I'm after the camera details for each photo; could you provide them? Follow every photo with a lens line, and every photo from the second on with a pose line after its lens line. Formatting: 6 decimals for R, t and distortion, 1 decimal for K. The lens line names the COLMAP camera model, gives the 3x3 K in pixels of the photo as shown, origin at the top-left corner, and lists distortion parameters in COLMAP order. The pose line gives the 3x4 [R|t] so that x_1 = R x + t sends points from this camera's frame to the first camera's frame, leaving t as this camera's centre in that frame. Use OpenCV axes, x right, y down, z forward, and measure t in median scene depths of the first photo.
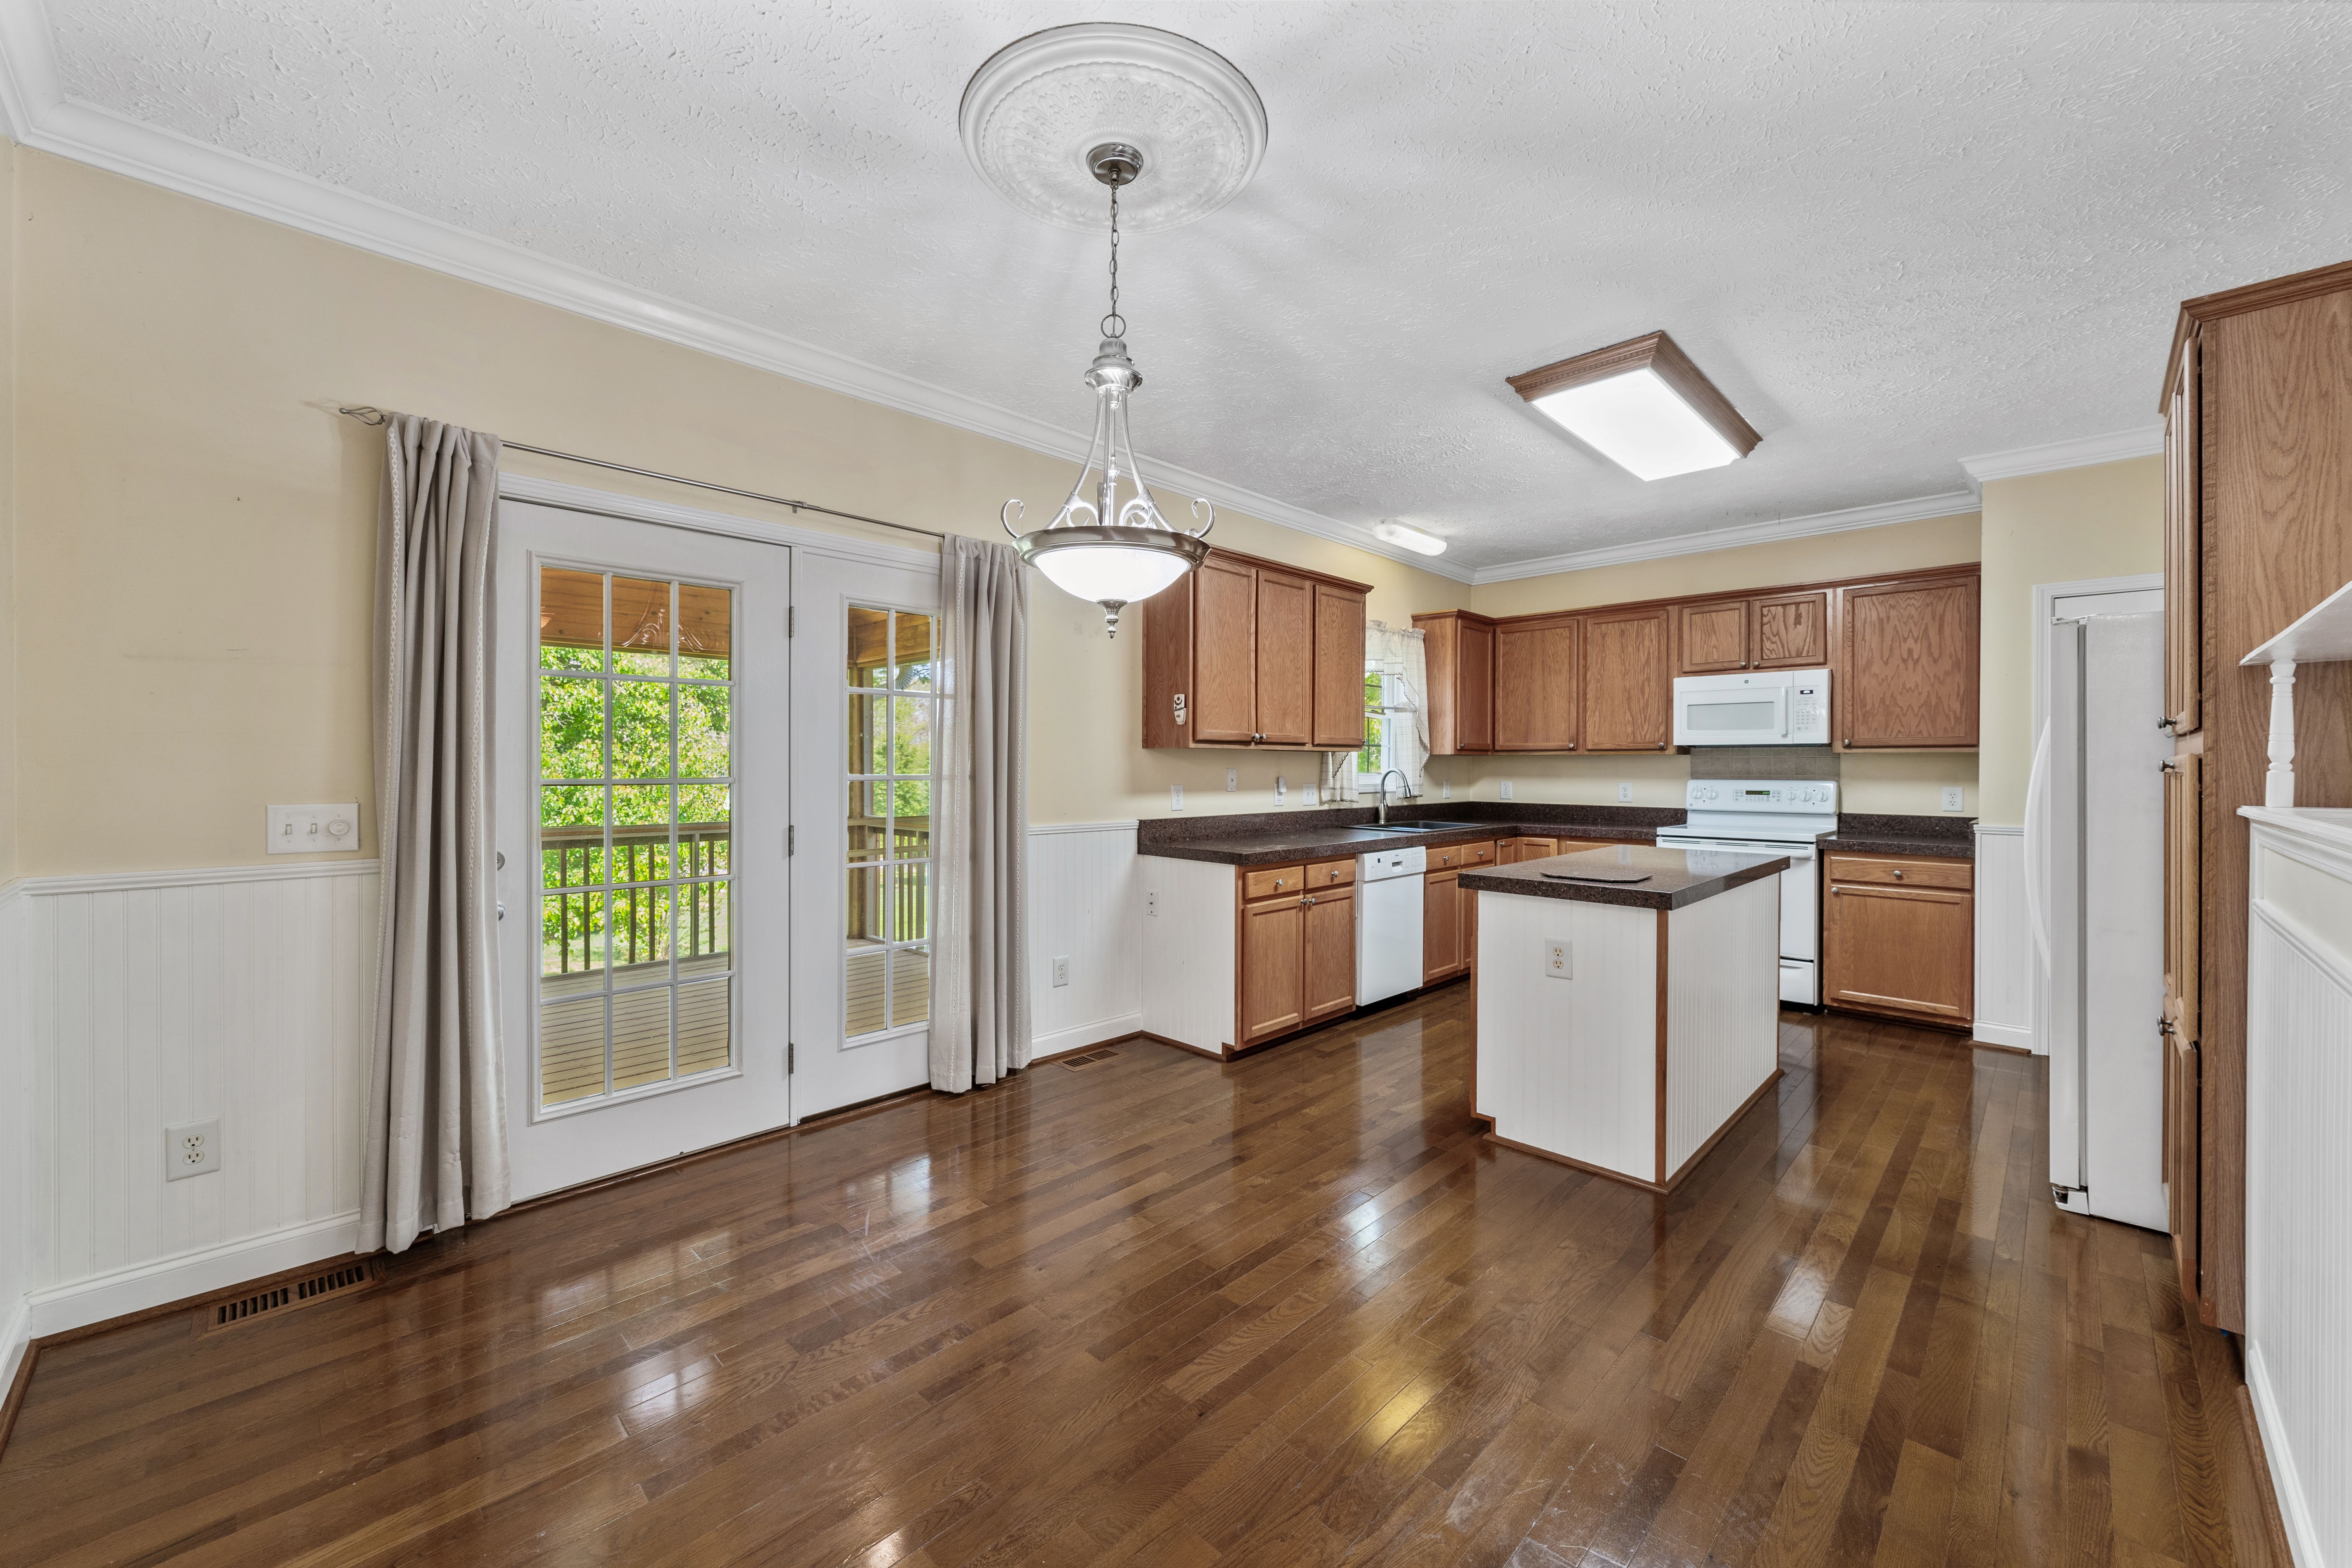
lens RADIAL K [[910.2, 0, 1177.1], [0, 910.2, 769.0], [0, 0, 1]] dist [0.000454, 0.000115]
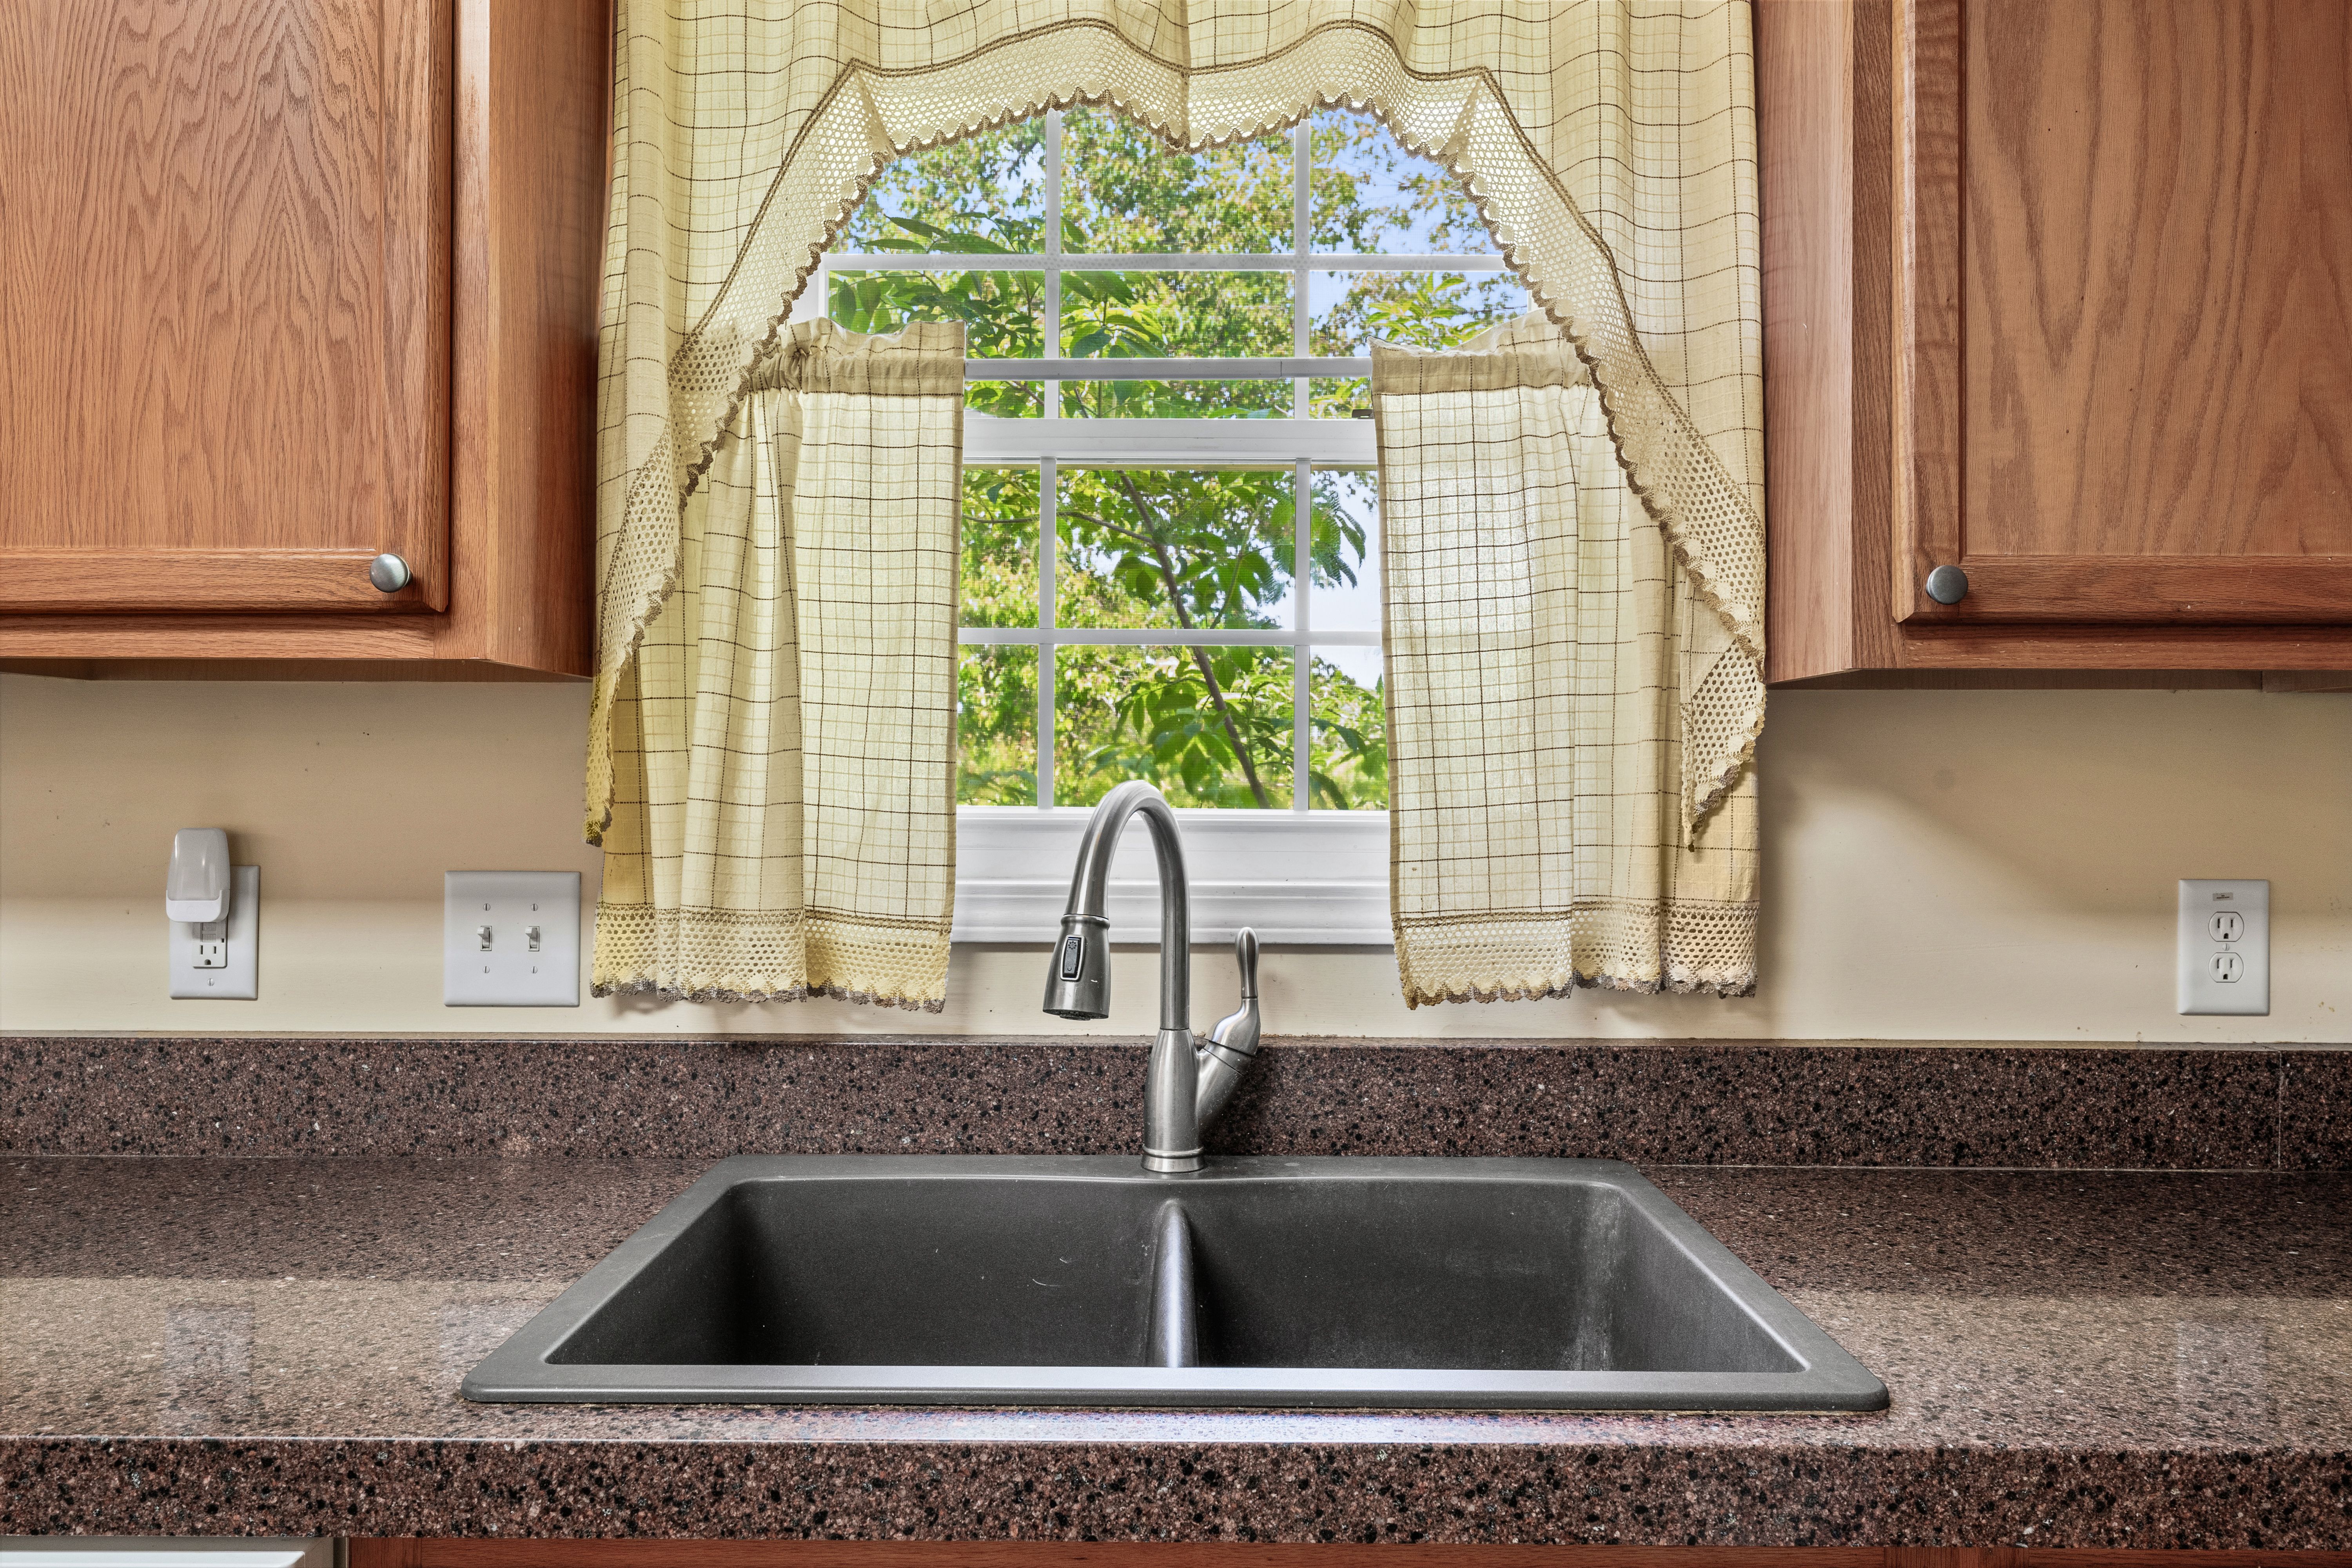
lens RADIAL K [[1581.8, 0, 1165.1], [0, 1581.8, 778.2], [0, 0, 1]] dist [-0.008050, 0.000054]
pose [[0.701603, 0.000093, -0.712568, 0.476308], [-0.005619, 0.999970, -0.005402, -0.000598], [0.712546, 0.007793, 0.701582, 0.972061]]
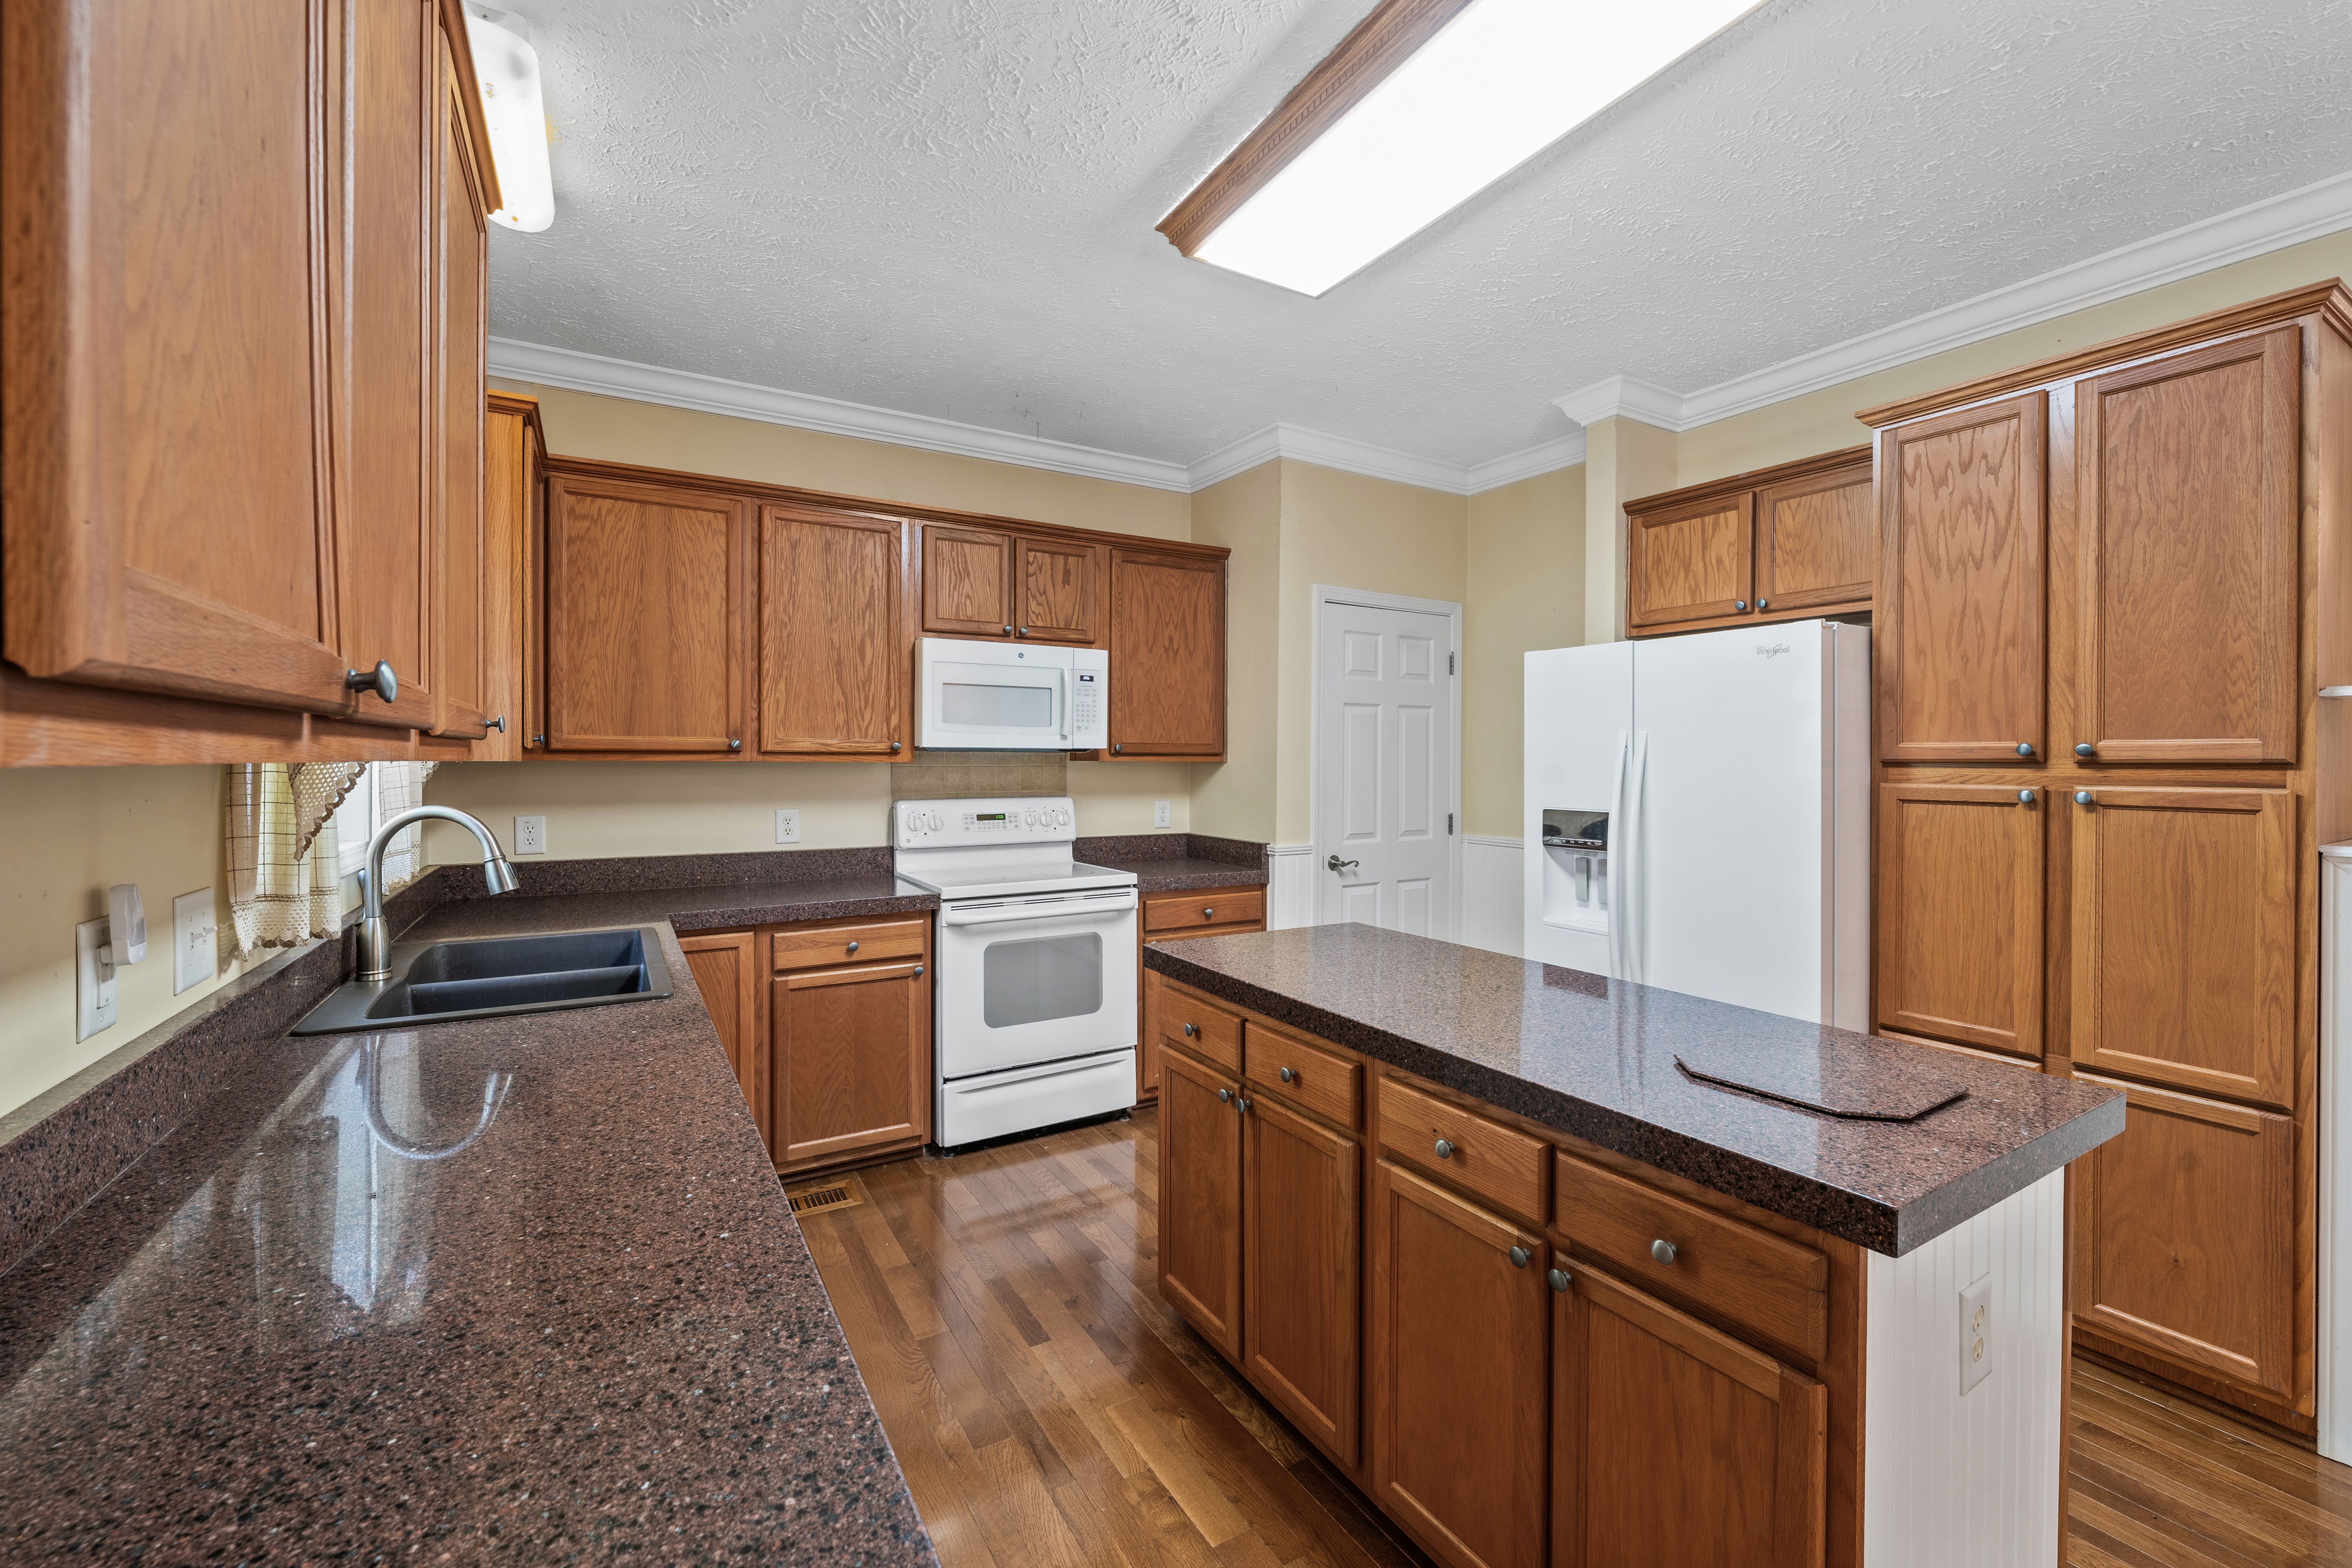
lens RADIAL K [[944.1, 0, 1168.1], [0, 944.1, 772.8], [0, 0, 1]] dist [-0.000950, -0.000573]
pose [[0.257367, -0.015373, 0.966192, -0.028296], [0.002233, 0.999880, 0.015315, -0.020679], [-0.966311, -0.001784, 0.257370, 0.760540]]
